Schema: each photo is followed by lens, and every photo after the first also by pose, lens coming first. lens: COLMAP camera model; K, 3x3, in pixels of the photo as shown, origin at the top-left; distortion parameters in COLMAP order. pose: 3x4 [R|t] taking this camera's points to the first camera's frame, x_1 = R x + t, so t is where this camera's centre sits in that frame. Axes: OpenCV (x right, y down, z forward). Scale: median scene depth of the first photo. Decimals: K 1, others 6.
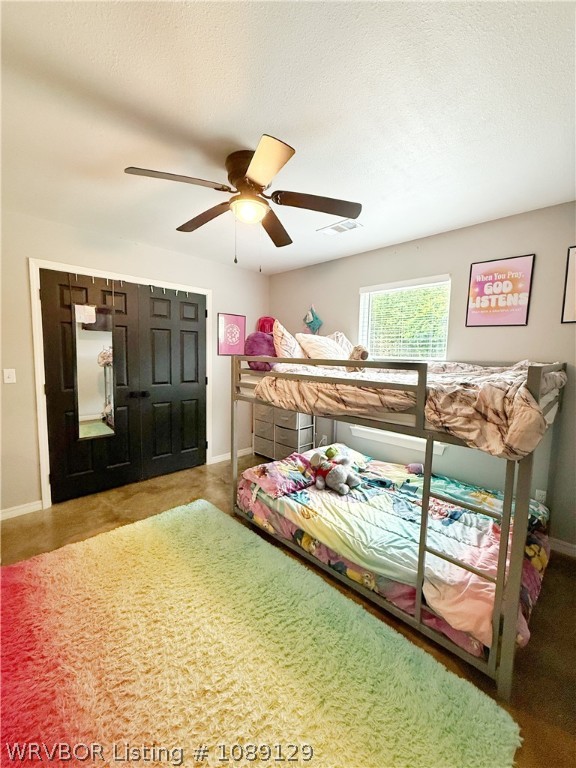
lens RADIAL K [[307.1, 0, 292.5], [0, 307.1, 382.2], [0, 0, 1]] dist [-0.001049, 0.000302]
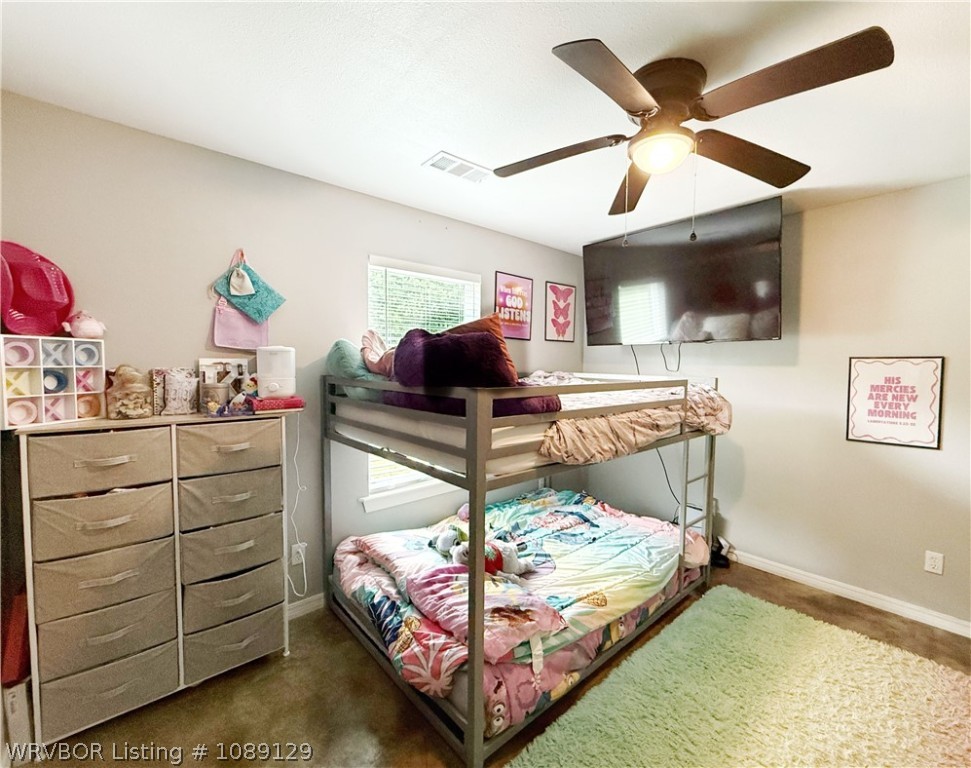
lens RADIAL K [[430.8, 0, 488.9], [0, 430.8, 387.5], [0, 0, 1]] dist [-0.002721, -0.000080]
pose [[0.061259, -0.082340, 0.994720, -0.800871], [0.087789, 0.993174, 0.076806, -0.138711], [-0.994254, 0.082621, 0.068069, 1.002021]]
